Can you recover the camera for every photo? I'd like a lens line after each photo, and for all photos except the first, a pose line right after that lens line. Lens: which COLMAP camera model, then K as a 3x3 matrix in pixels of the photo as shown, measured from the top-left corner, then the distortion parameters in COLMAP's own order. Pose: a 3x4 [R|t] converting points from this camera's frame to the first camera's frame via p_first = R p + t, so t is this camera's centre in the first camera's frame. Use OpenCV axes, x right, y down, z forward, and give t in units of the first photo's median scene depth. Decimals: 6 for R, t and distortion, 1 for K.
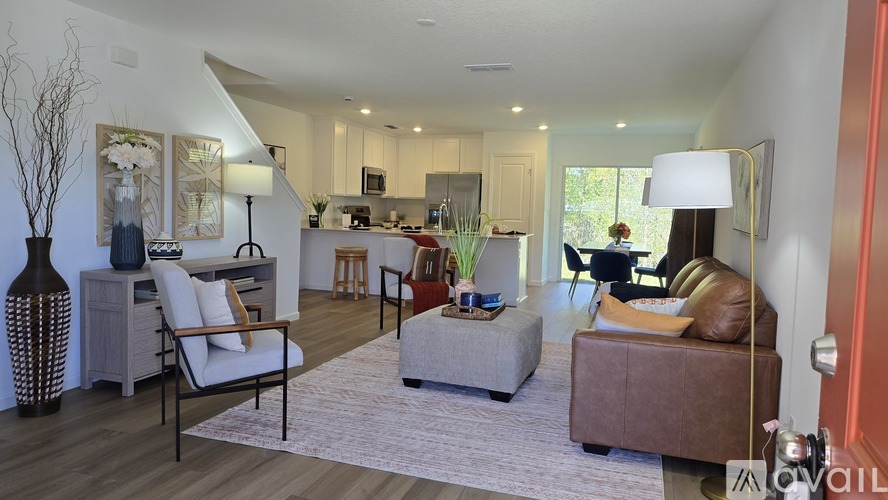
lens RADIAL K [[608.1, 0, 444.0], [0, 608.1, 250.0], [0, 0, 1]] dist [0.004015, 0.000393]
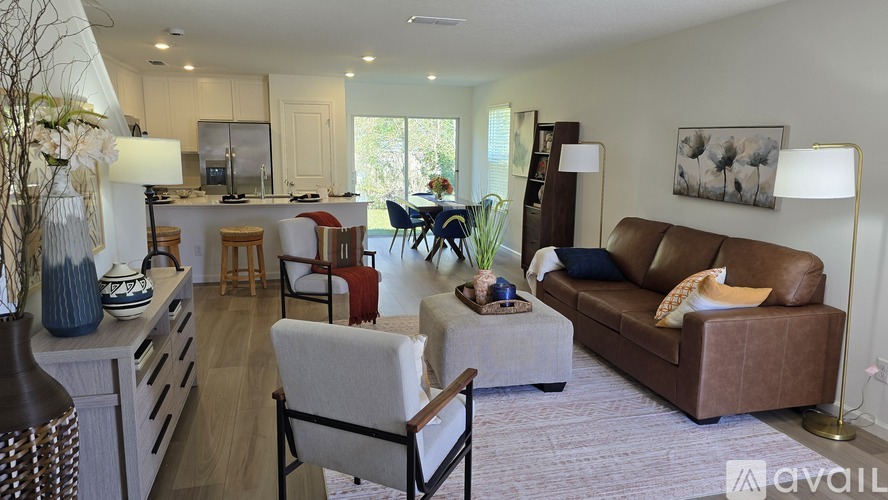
lens RADIAL K [[603.9, 0, 444.0], [0, 603.9, 250.0], [0, 0, 1]] dist [0.026728, -0.000480]
pose [[0.817641, -0.121556, 0.562750, -0.566041], [0.055703, 0.989574, 0.132819, -0.113523], [-0.573028, -0.077251, 0.815887, 0.327054]]
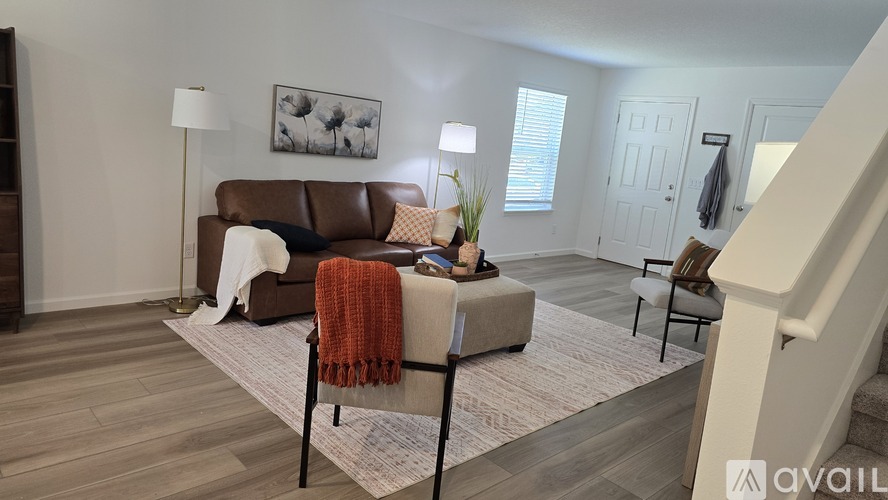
lens RADIAL K [[603.9, 0, 444.0], [0, 603.9, 250.0], [0, 0, 1]] dist [0.026728, -0.000480]
pose [[-0.870984, -0.211597, 0.443411, -0.380216], [-0.096483, 0.958596, 0.267926, -0.207169], [-0.481744, 0.190578, -0.855338, 1.988044]]
